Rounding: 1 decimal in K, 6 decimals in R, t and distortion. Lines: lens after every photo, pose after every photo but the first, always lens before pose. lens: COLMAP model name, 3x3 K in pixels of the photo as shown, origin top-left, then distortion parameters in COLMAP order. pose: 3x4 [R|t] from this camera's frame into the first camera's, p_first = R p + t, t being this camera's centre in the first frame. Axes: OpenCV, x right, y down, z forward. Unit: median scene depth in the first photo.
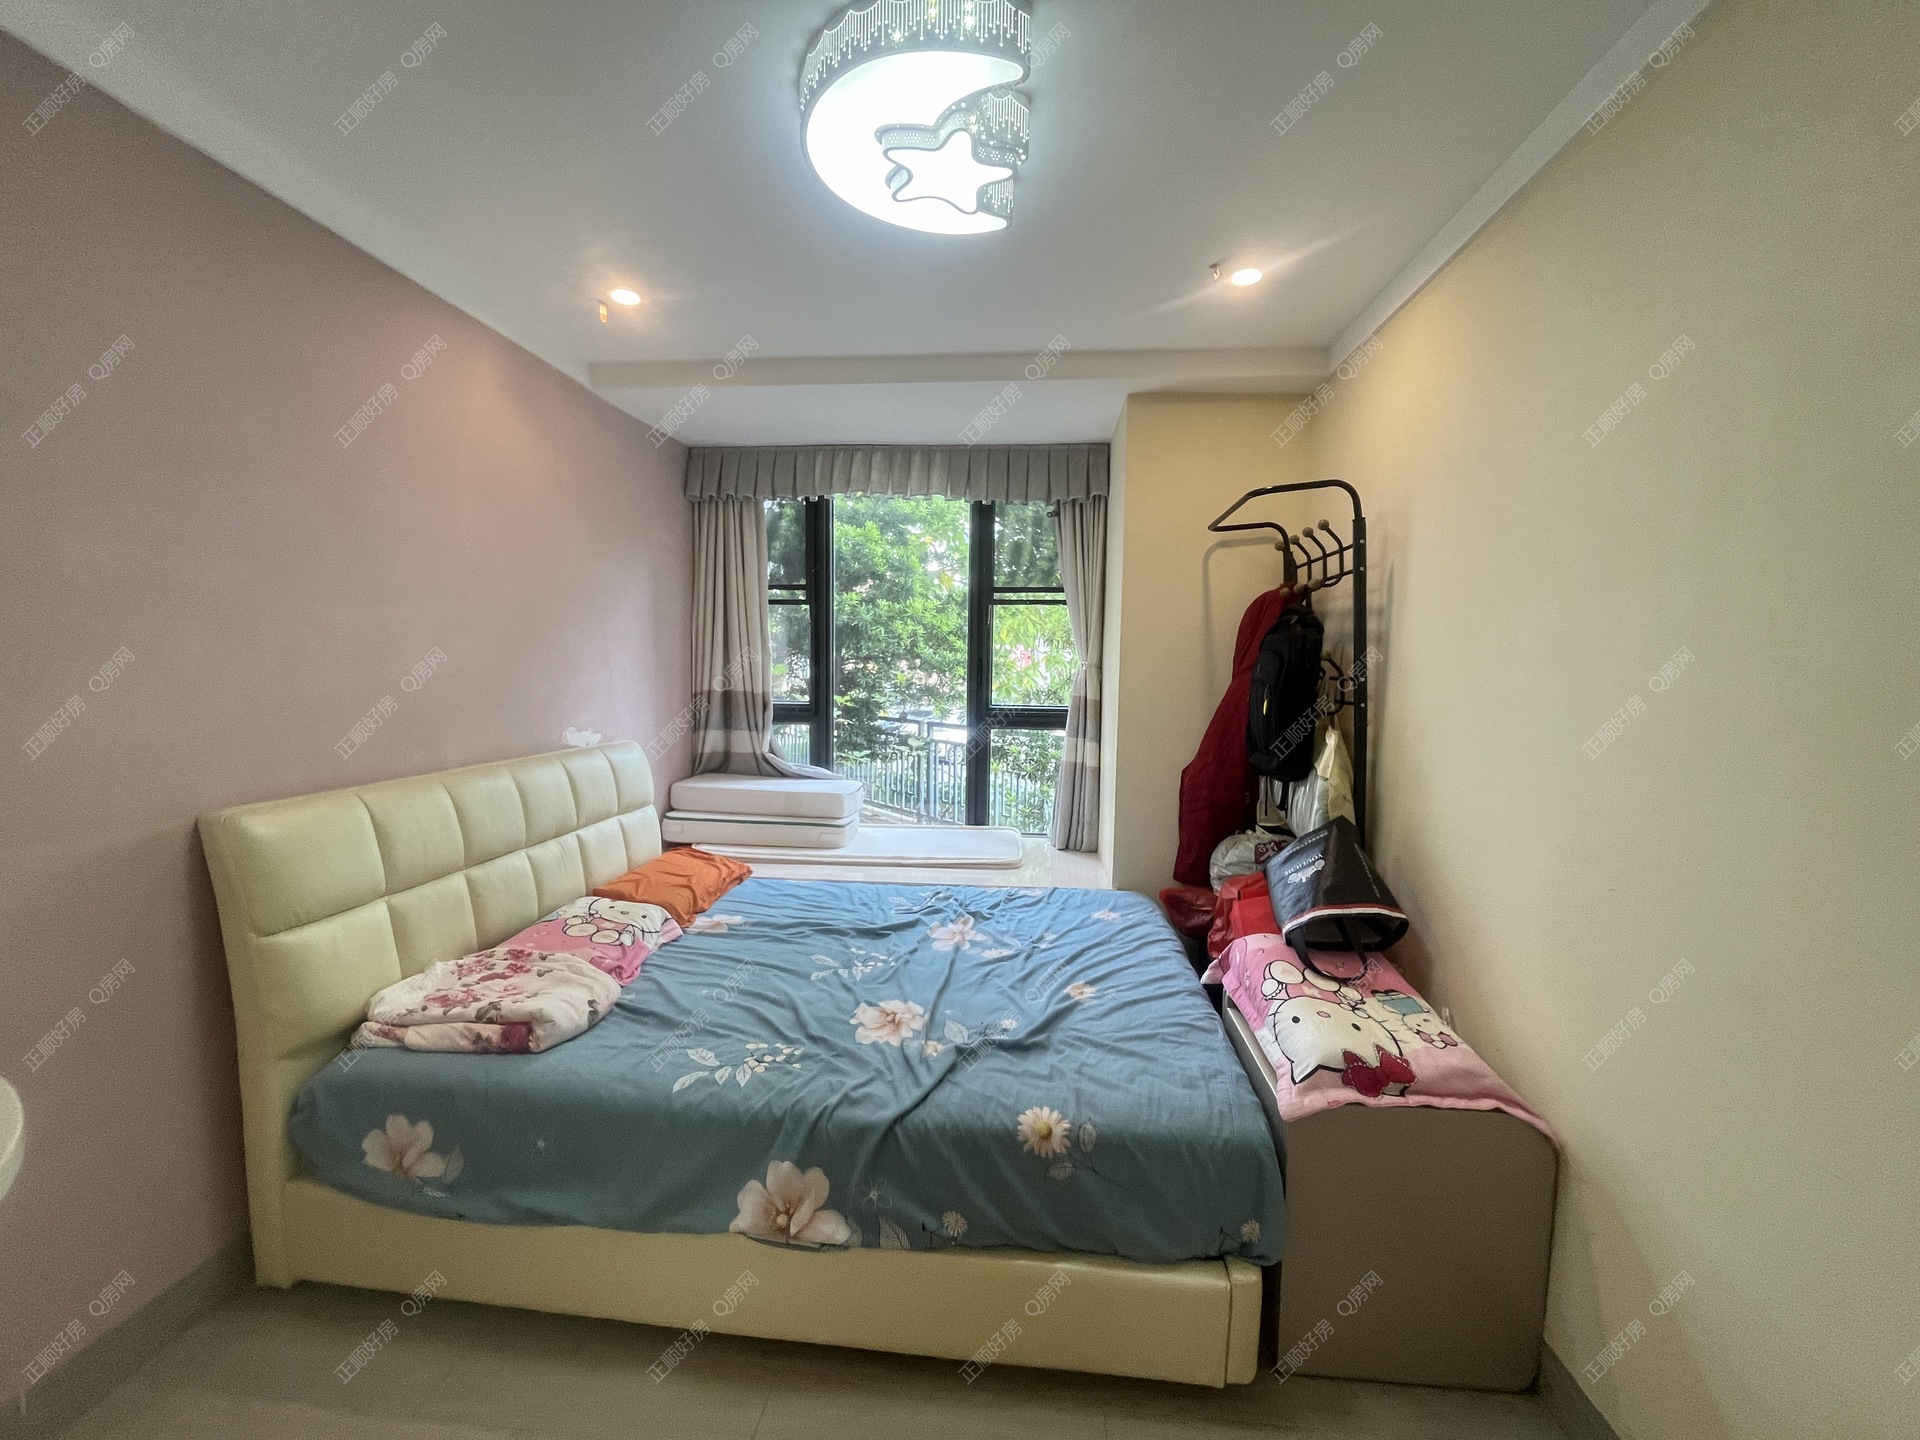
lens RADIAL K [[774.0, 0, 958.9], [0, 774.0, 729.2], [0, 0, 1]] dist [-0.003816, -0.000985]
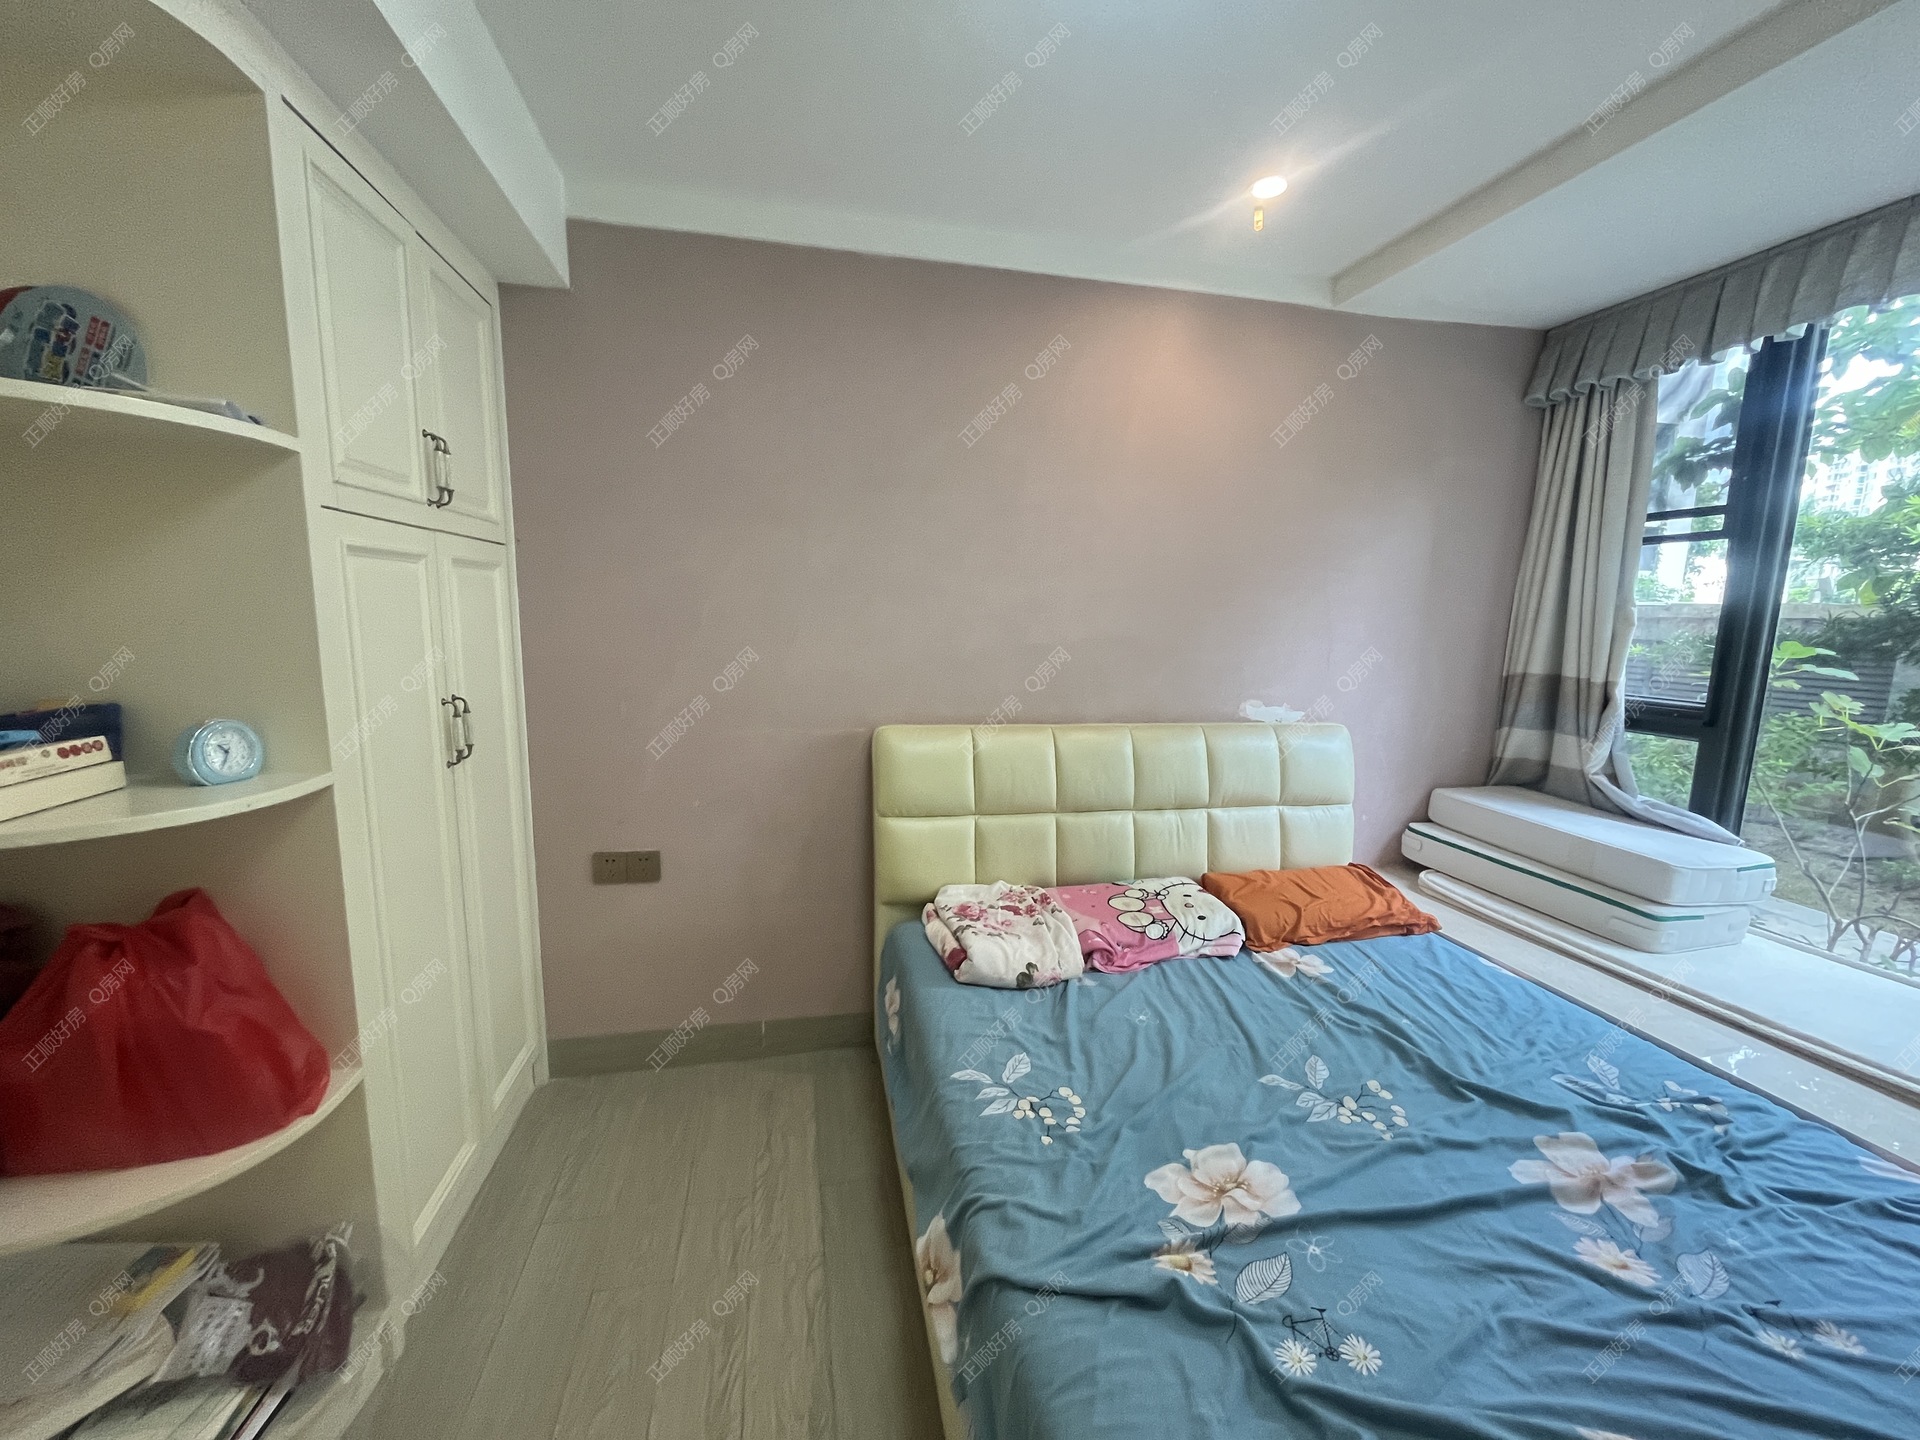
lens RADIAL K [[774.0, 0, 958.9], [0, 774.0, 729.2], [0, 0, 1]] dist [-0.003816, -0.000985]
pose [[0.307109, 0.133404, -0.942278, 0.305899], [-0.096835, 0.989368, 0.108510, -0.039658], [0.946735, 0.057921, 0.316761, 0.431581]]
